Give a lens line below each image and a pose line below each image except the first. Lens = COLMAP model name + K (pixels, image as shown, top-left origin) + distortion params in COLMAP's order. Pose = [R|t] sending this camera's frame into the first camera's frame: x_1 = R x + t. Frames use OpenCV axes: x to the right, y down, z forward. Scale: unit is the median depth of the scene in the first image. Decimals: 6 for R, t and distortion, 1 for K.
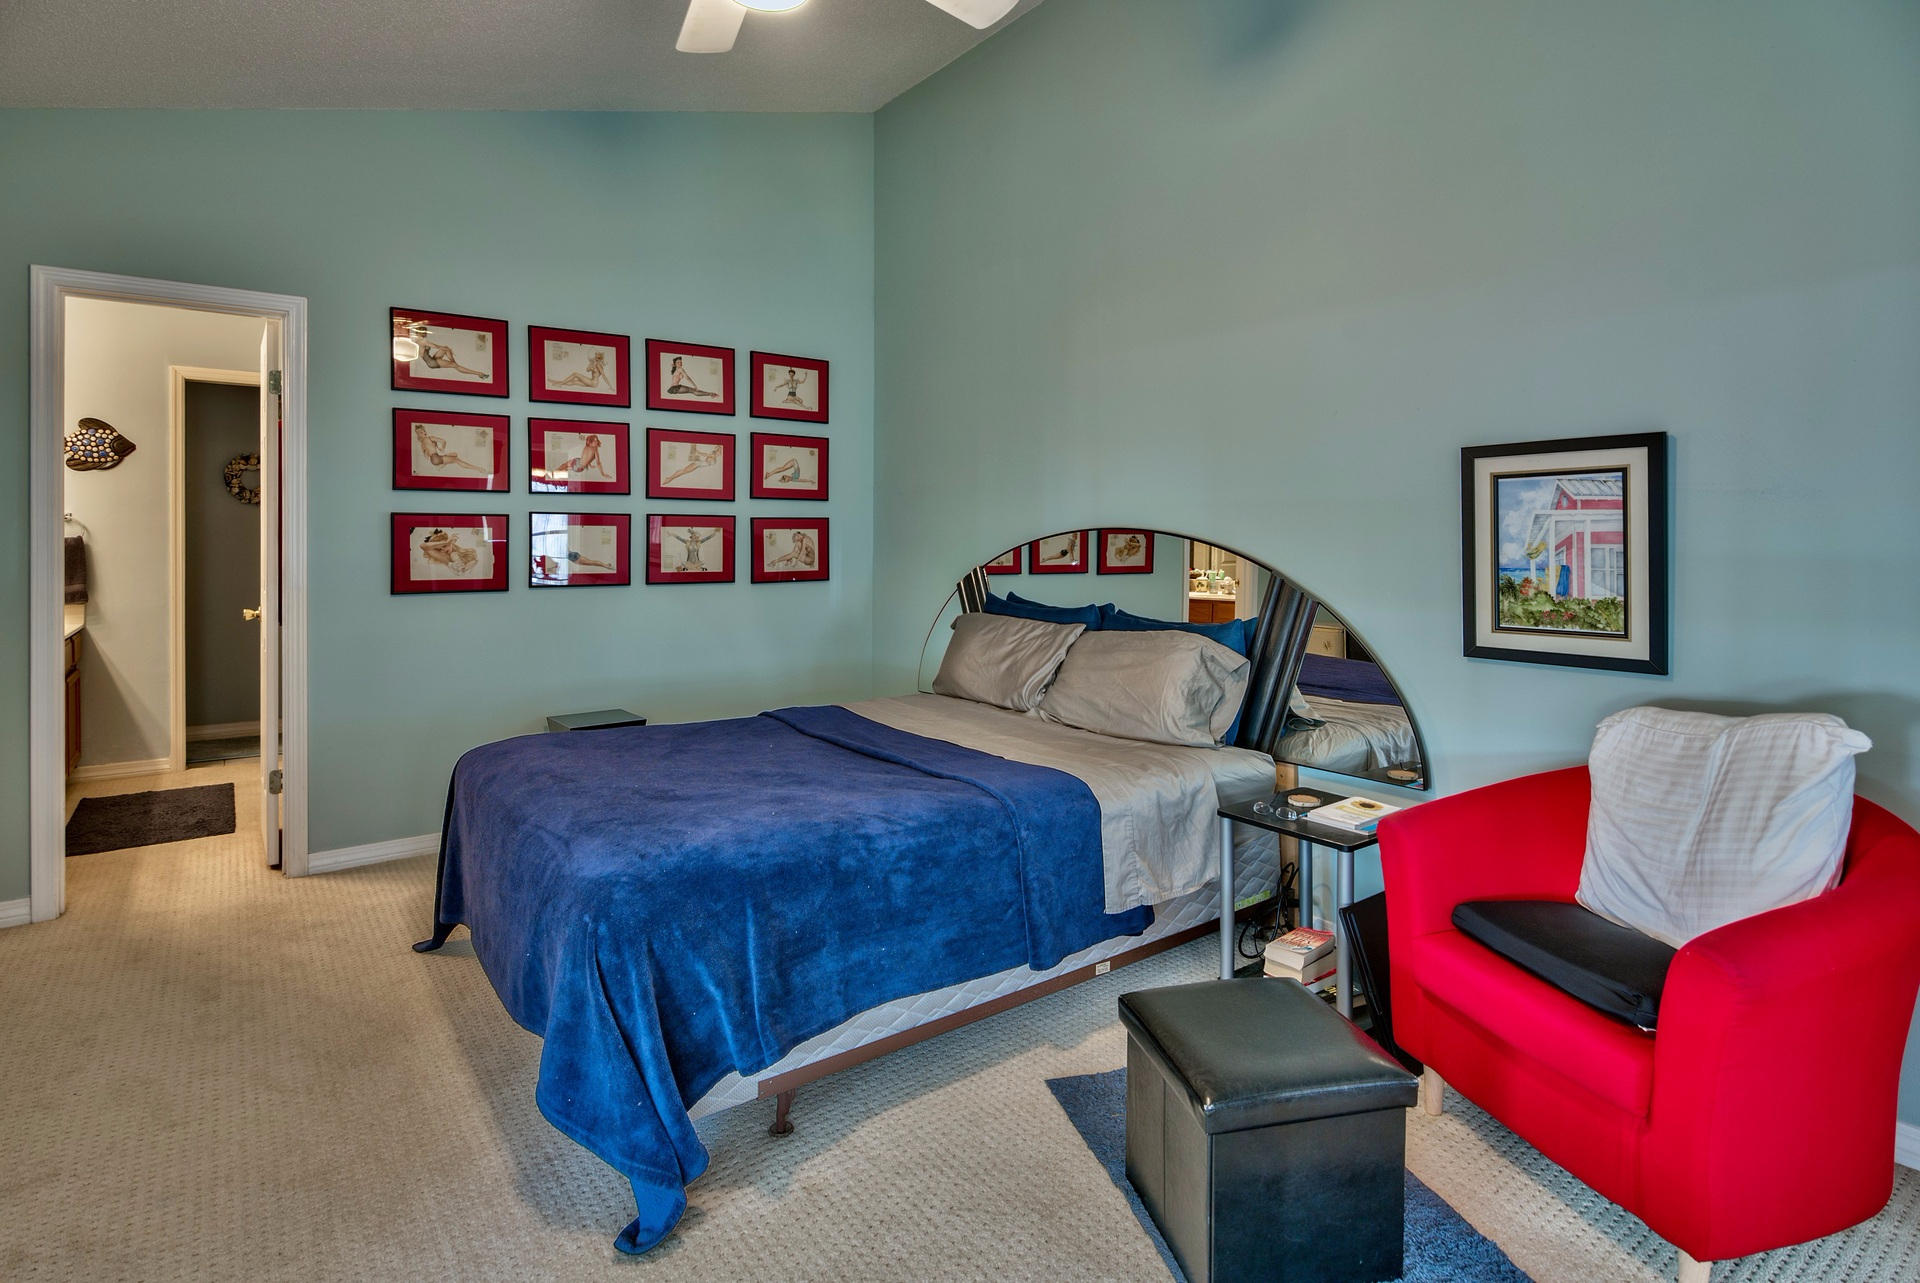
lens RADIAL K [[949.2, 0, 971.8], [0, 949.2, 541.1], [0, 0, 1]] dist [-0.014170, 0.003774]
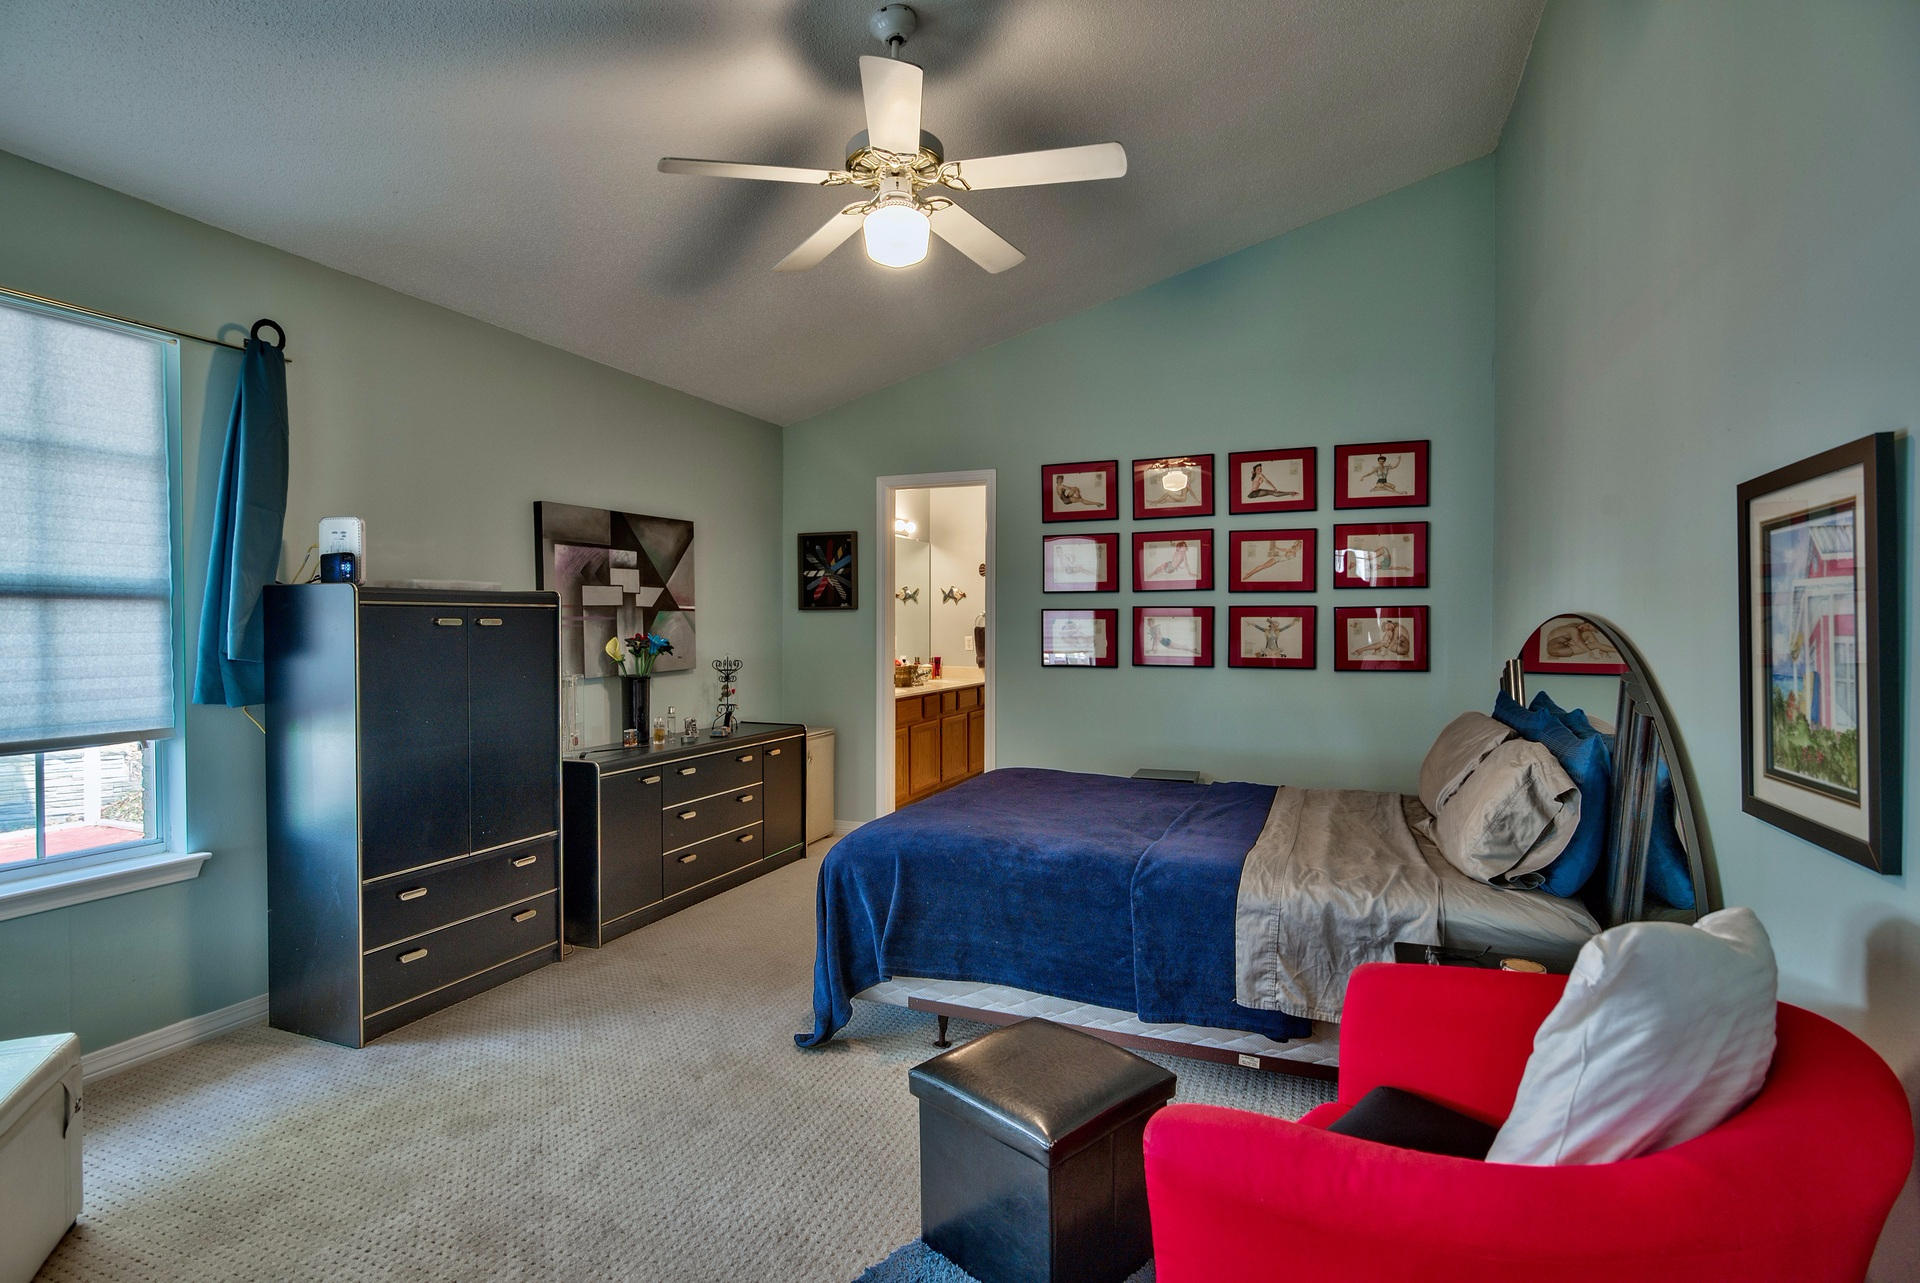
lens RADIAL K [[949.2, 0, 975.9], [0, 949.2, 628.0], [0, 0, 1]] dist [-0.014170, 0.003774]
pose [[0.529516, 0.000457, -0.848300, 0.458767], [-0.003022, 0.999995, -0.001348, 0.000373], [0.848295, 0.003278, 0.529514, 0.130499]]
